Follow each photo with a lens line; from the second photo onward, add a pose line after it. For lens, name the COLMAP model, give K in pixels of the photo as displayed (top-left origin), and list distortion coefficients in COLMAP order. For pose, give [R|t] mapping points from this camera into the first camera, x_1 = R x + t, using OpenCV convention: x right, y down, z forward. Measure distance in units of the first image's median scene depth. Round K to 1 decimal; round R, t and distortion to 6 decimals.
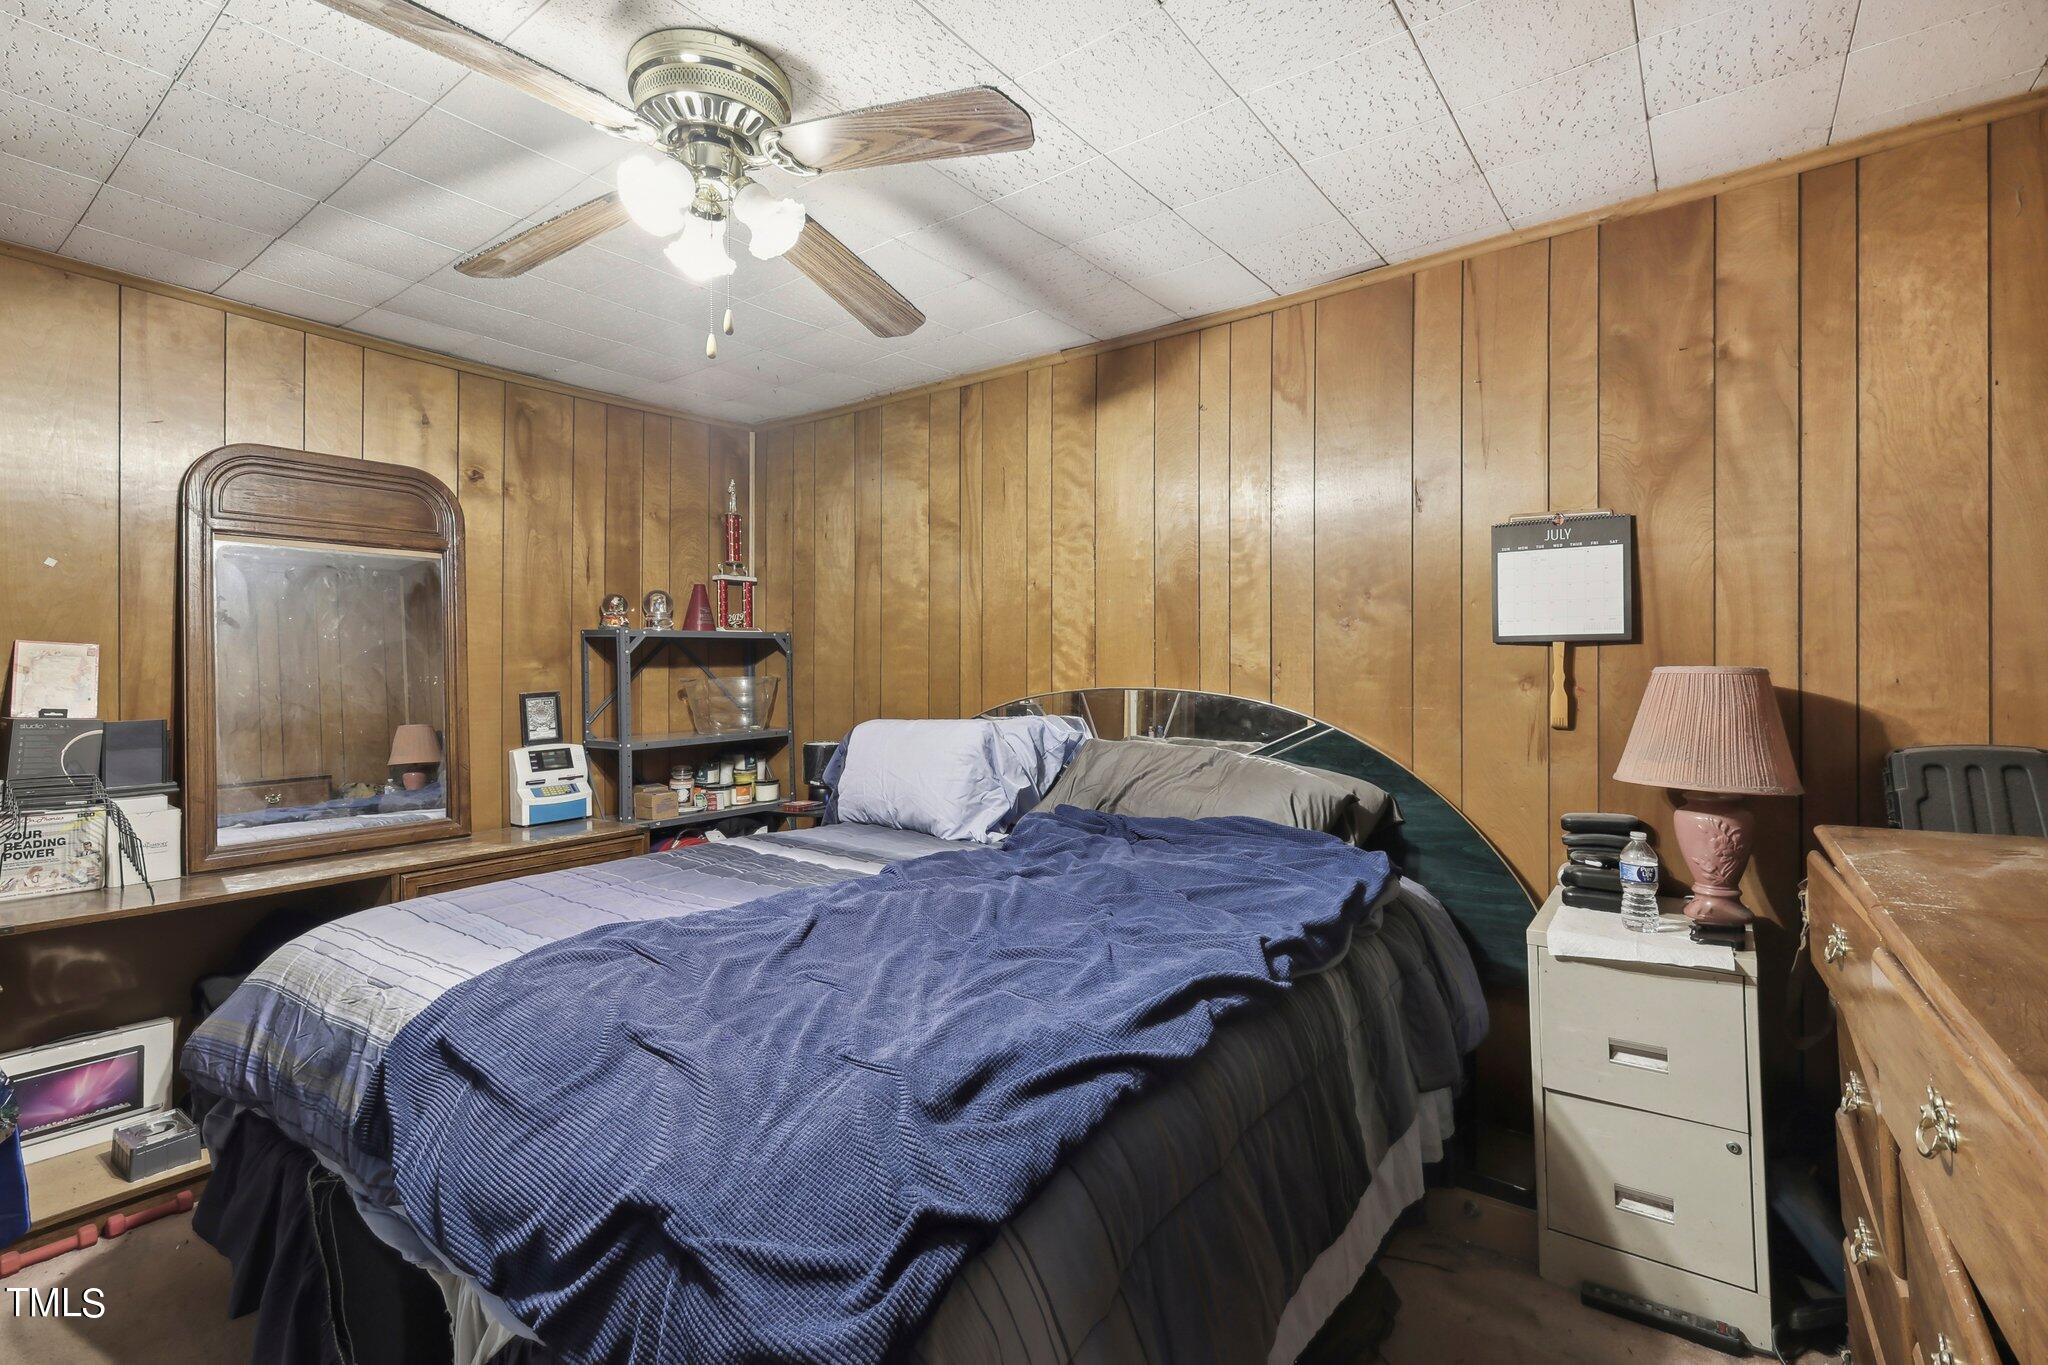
lens RADIAL K [[940.8, 0, 1026.6], [0, 940.8, 673.2], [0, 0, 1]] dist [0.001261, 0.000247]
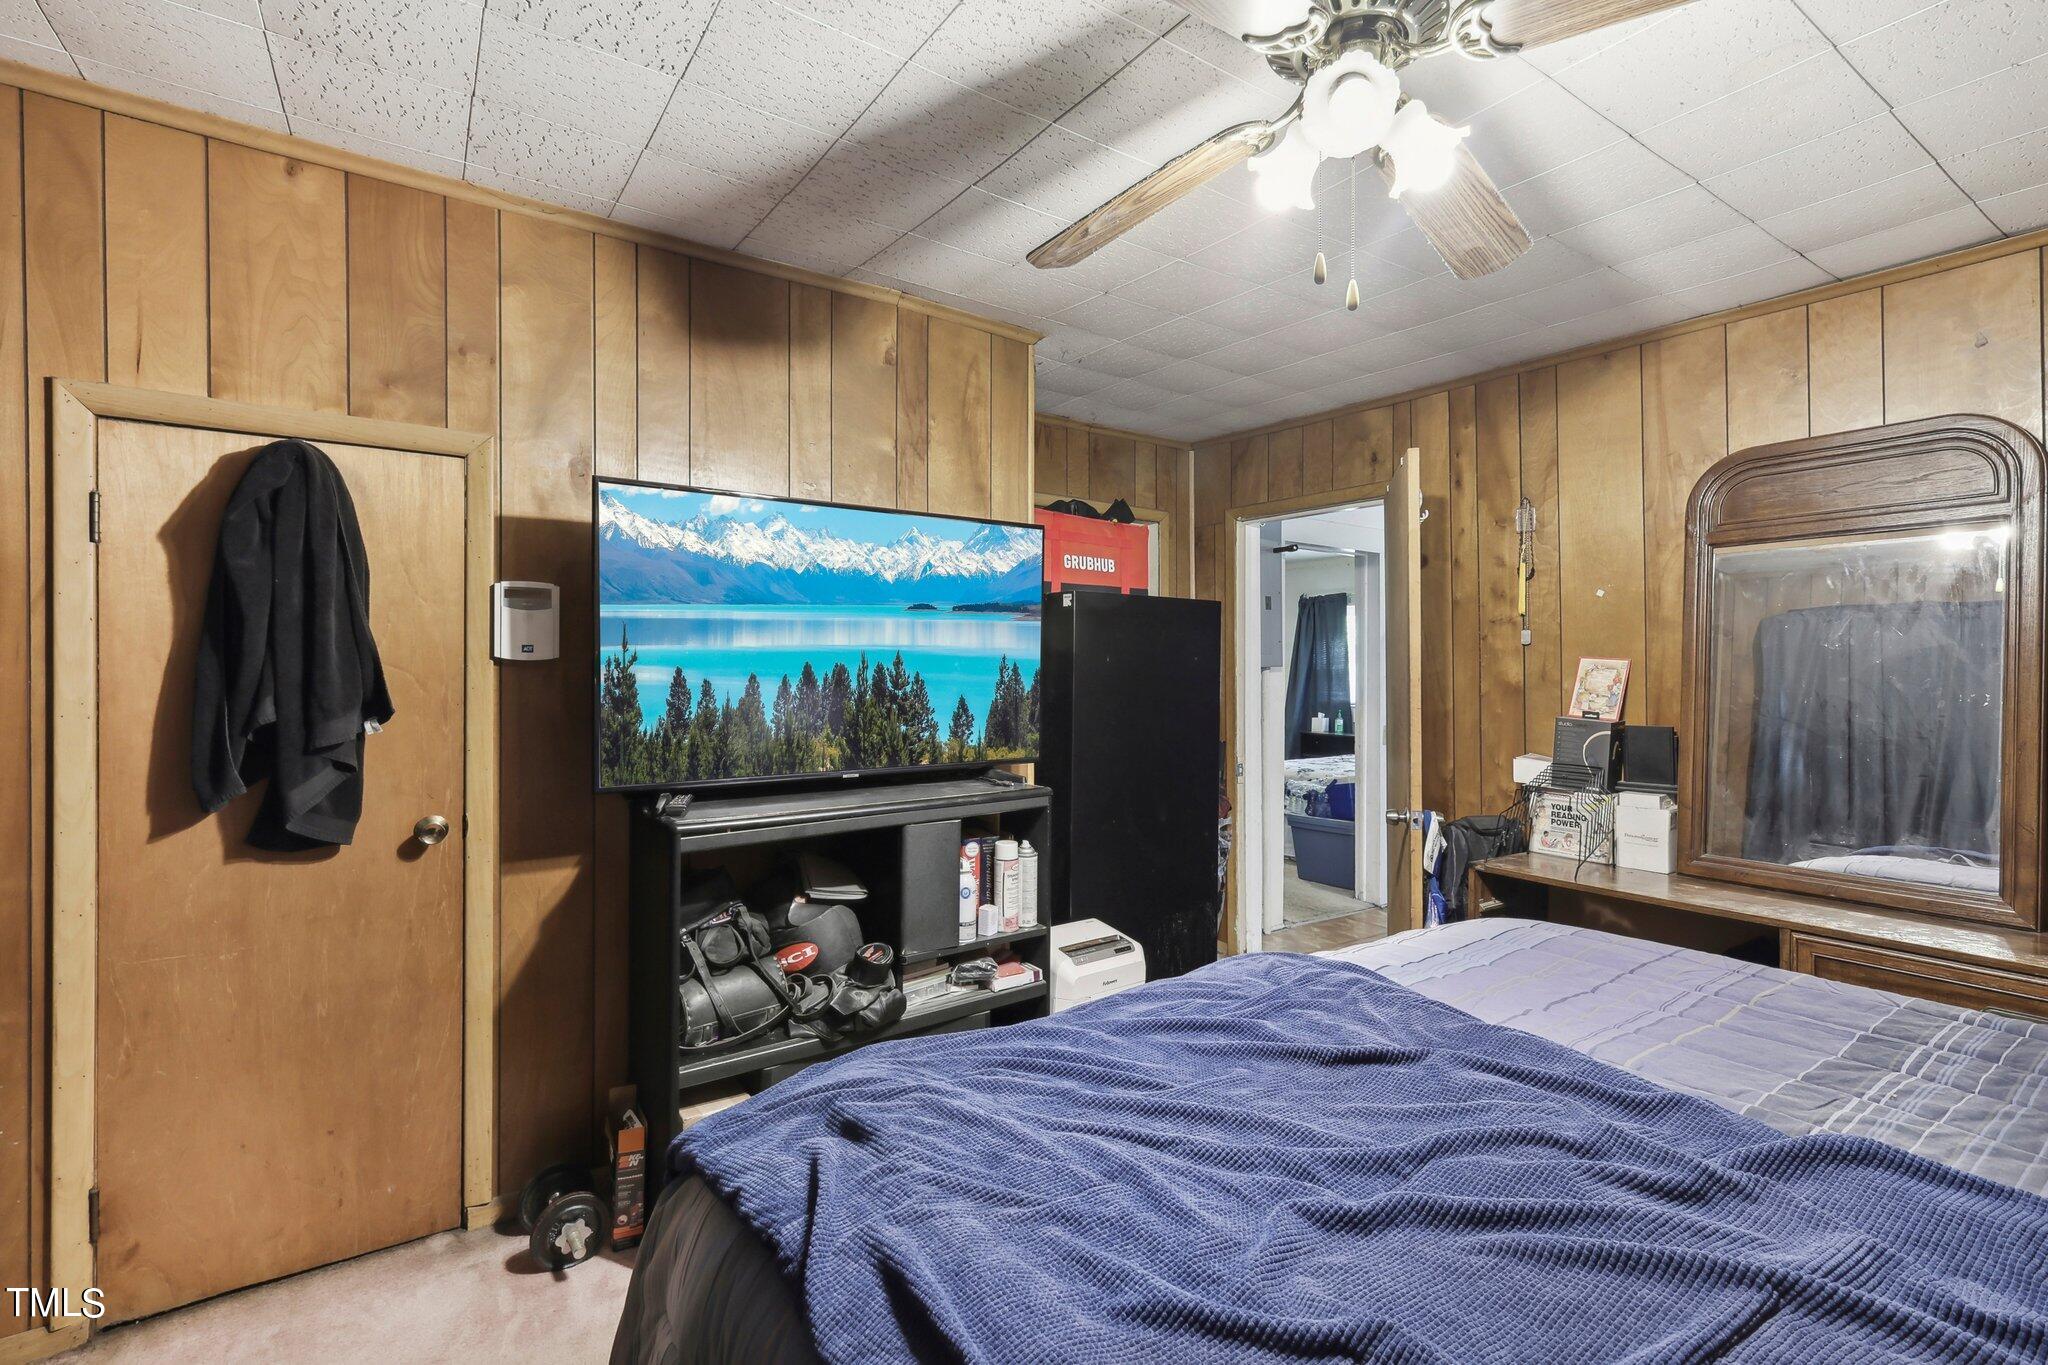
lens RADIAL K [[940.8, 0, 1029.4], [0, 940.8, 672.4], [0, 0, 1]] dist [0.001261, 0.000247]
pose [[-0.326673, 0.005540, -0.945121, 0.358377], [-0.001317, 0.999979, 0.006317, -0.019594], [0.945136, 0.003308, -0.326659, 0.661698]]
